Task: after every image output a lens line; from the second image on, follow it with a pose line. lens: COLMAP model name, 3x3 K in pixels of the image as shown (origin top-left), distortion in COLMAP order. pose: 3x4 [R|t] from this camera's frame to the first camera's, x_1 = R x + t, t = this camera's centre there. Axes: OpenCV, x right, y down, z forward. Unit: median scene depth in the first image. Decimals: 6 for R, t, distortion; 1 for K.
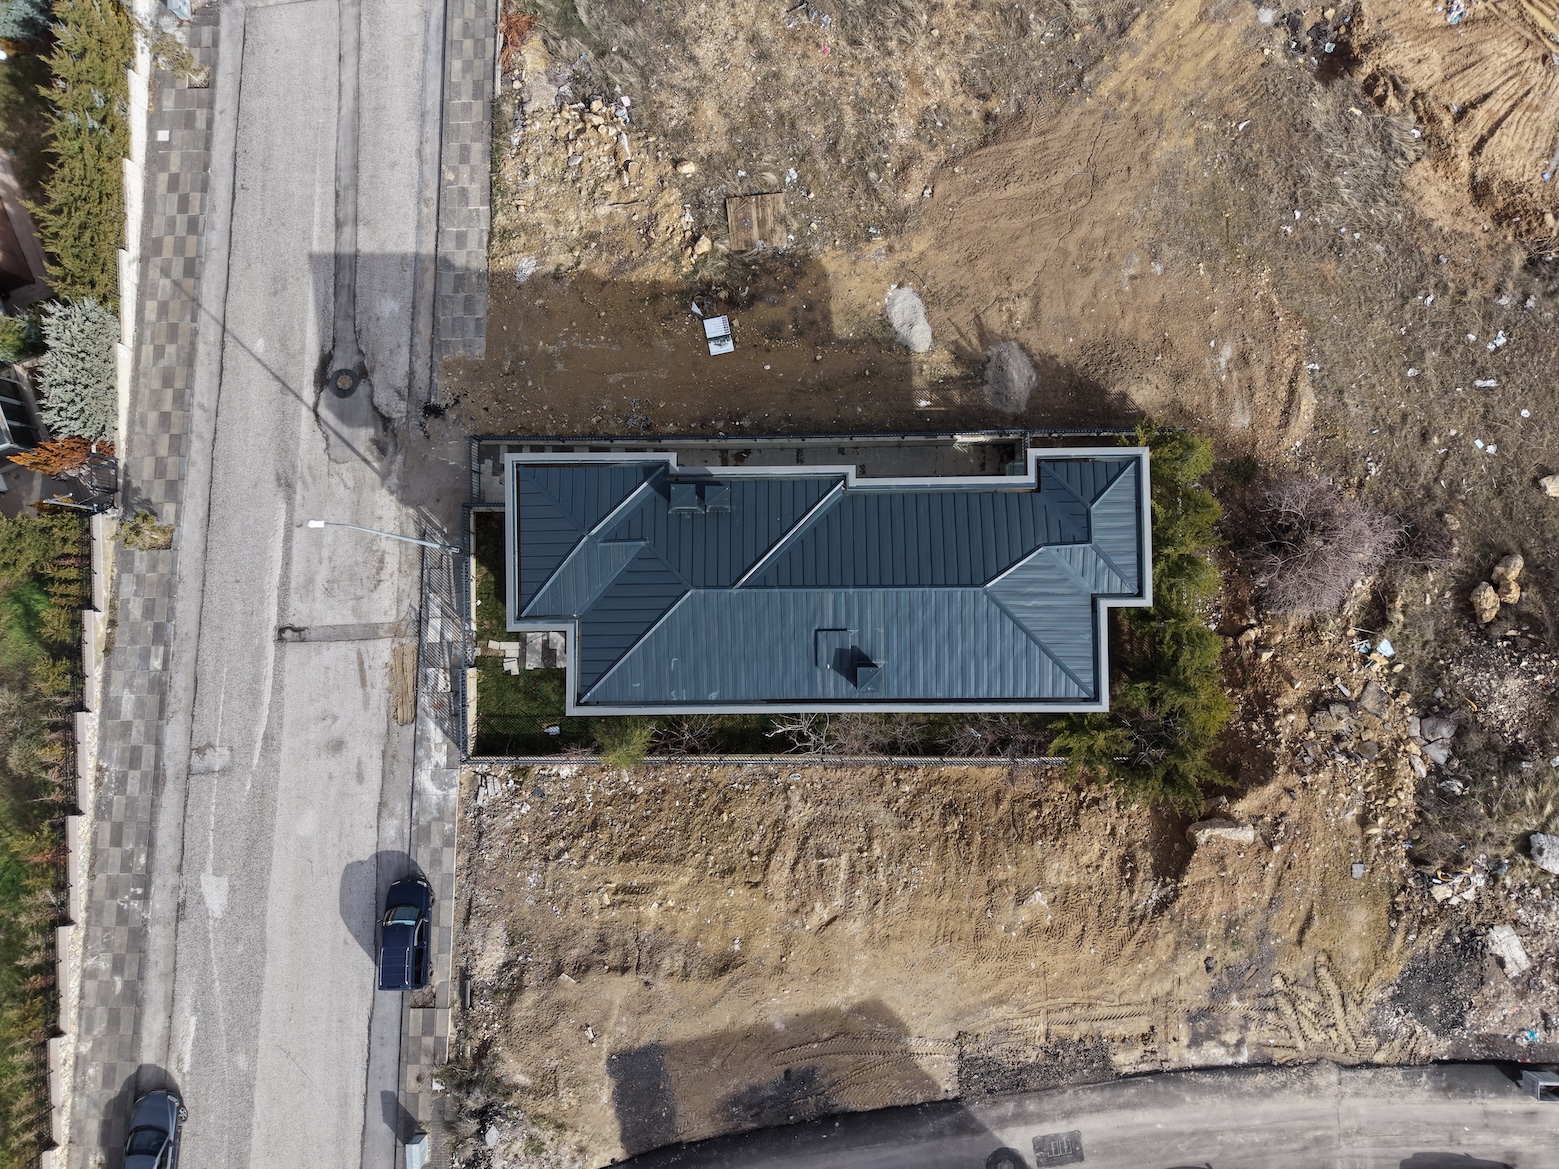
lens RADIAL K [[1094.3, 0, 735.0], [0, 1094.3, 583.6], [0, 0, 1]] dist [0.007230, 0.000394]
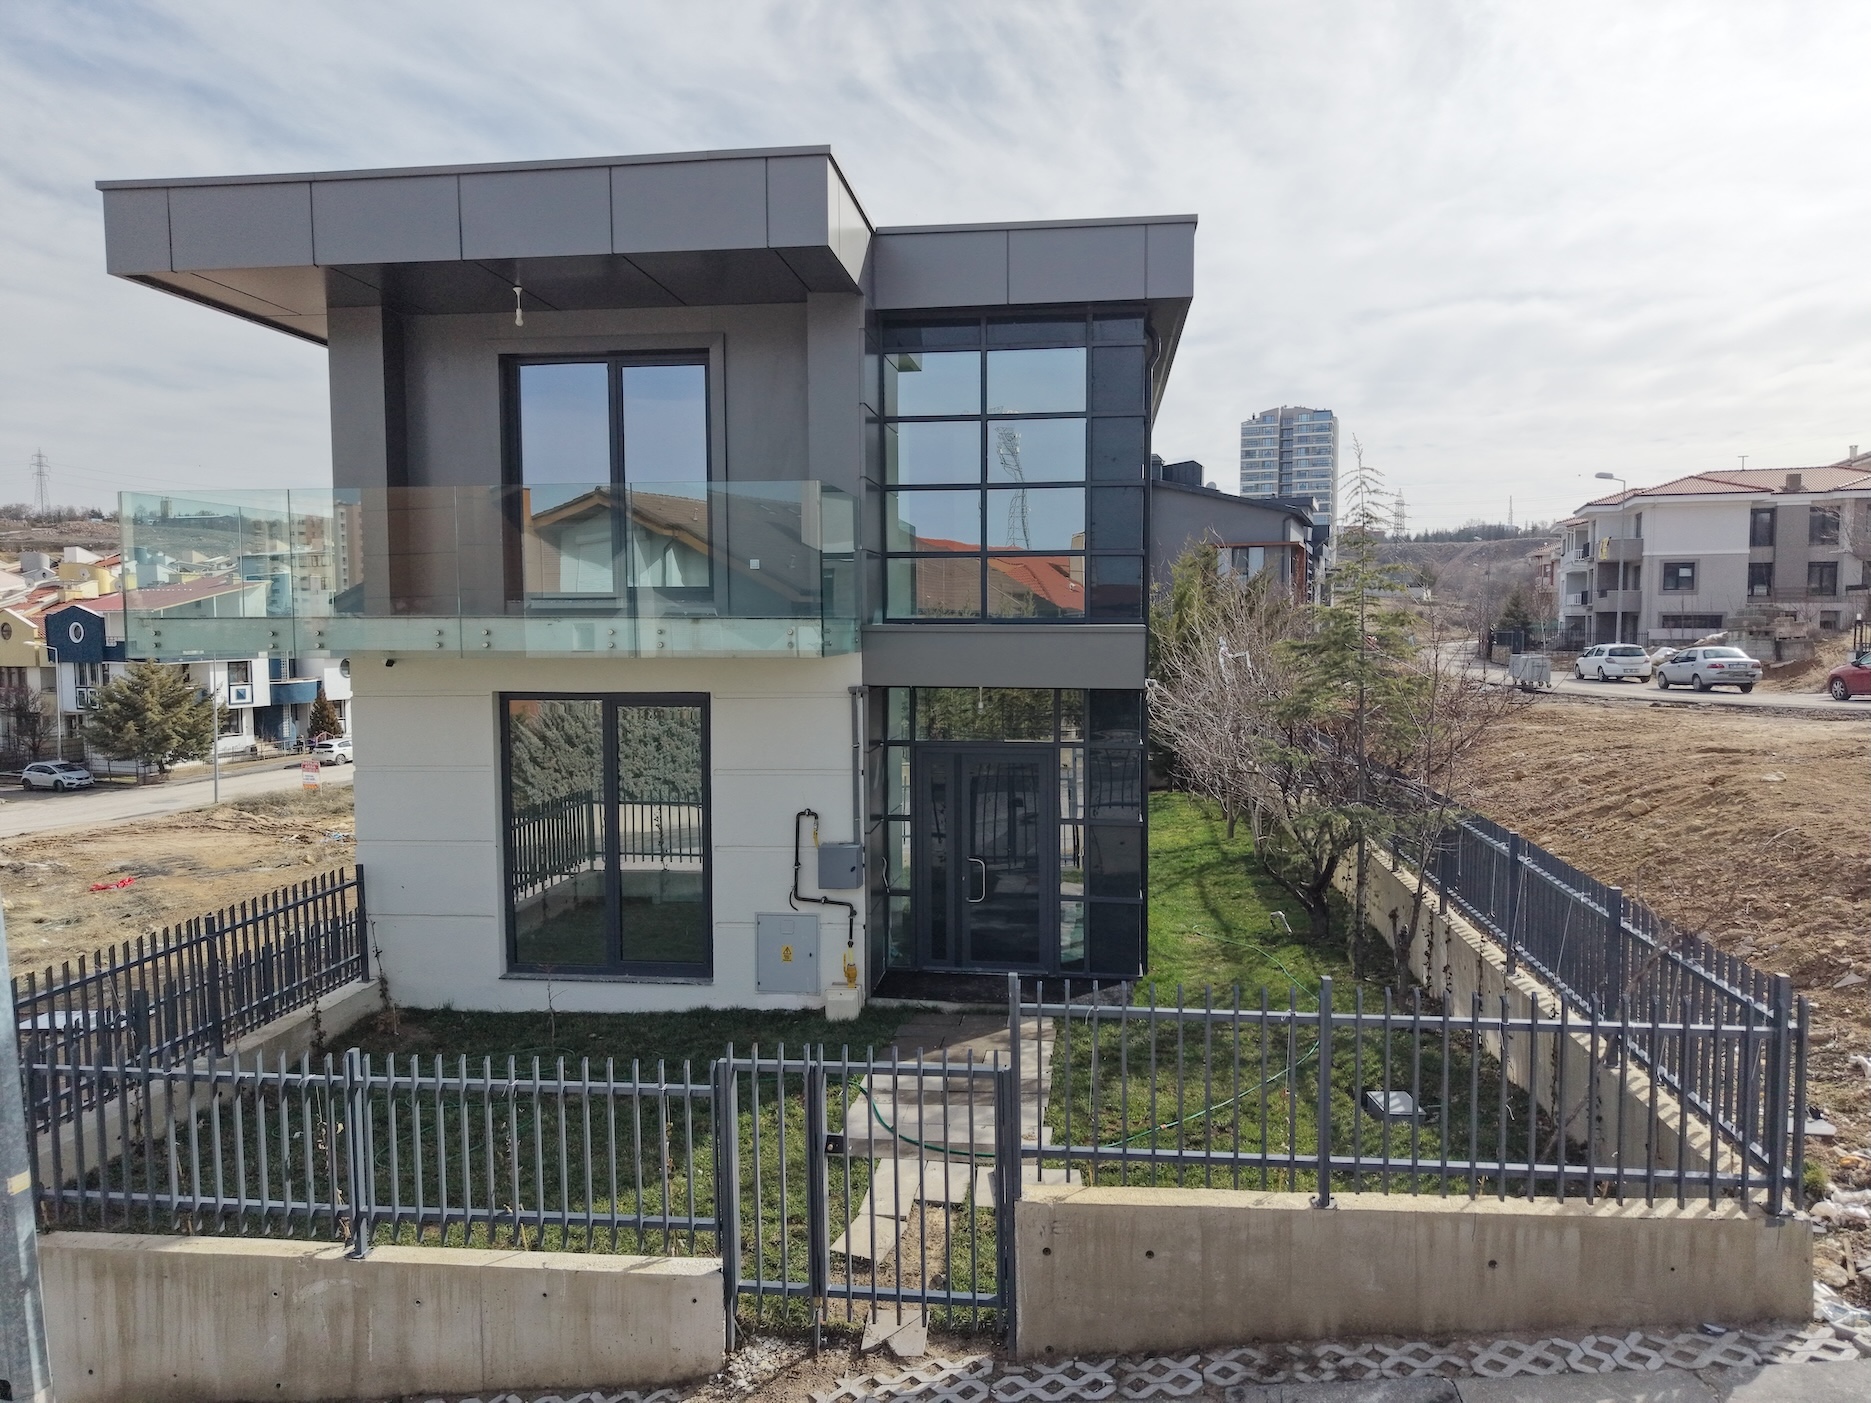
lens RADIAL K [[1250.7, 0, 935.5], [0, 1250.7, 701.5], [0, 0, 1]] dist [0.003853, -0.005463]
pose [[0.131647, -0.054565, 0.989794, -0.372872], [0.991164, 0.023574, -0.130530, 0.083159], [-0.016211, 0.998232, 0.057186, 0.912757]]
